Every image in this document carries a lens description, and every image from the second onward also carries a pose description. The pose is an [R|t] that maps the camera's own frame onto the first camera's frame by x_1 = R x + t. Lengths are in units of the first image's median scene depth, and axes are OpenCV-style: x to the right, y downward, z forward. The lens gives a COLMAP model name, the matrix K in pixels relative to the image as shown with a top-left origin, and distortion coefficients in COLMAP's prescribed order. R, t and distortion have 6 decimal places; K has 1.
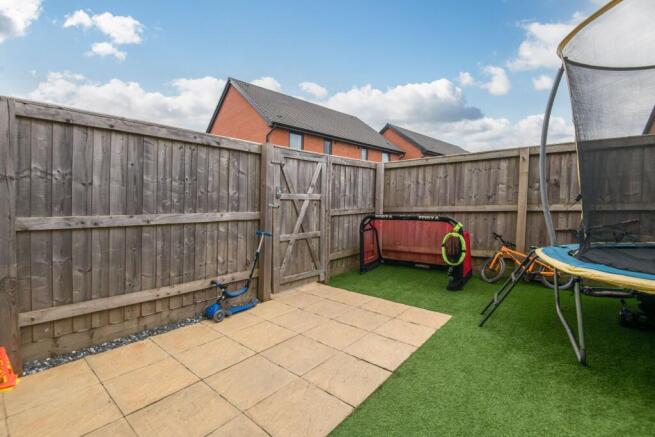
lens RADIAL K [[299.8, 0, 327.5], [0, 299.8, 218.5], [0, 0, 1]] dist [-0.002368, -0.000943]
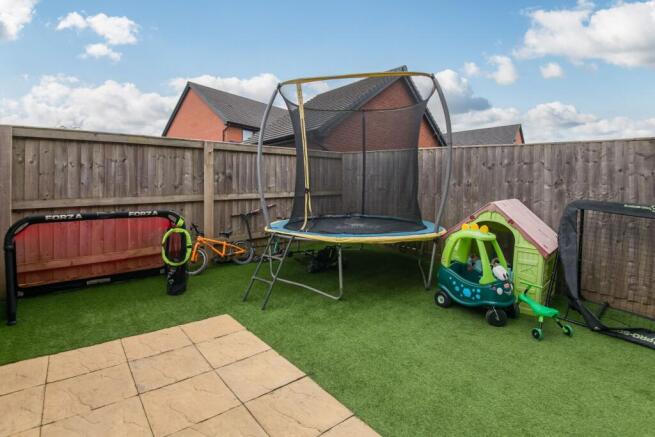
lens RADIAL K [[315.9, 0, 325.8], [0, 315.9, 205.7], [0, 0, 1]] dist [-0.031686, -0.000596]
pose [[0.183171, -0.050629, 0.981776, -0.457272], [0.045913, 0.998024, 0.042901, -0.043303], [-0.982008, 0.037218, 0.185134, 0.464563]]
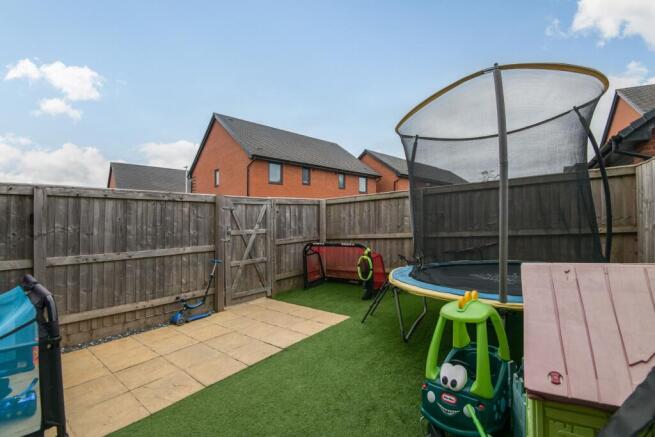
lens RADIAL K [[304.2, 0, 325.3], [0, 304.2, 223.1], [0, 0, 1]] dist [-0.001430, -0.000086]
pose [[0.999556, -0.029075, 0.006507, 0.283652], [0.029364, 0.998323, -0.049896, -0.040681], [-0.005046, 0.050065, 0.998733, -0.403788]]
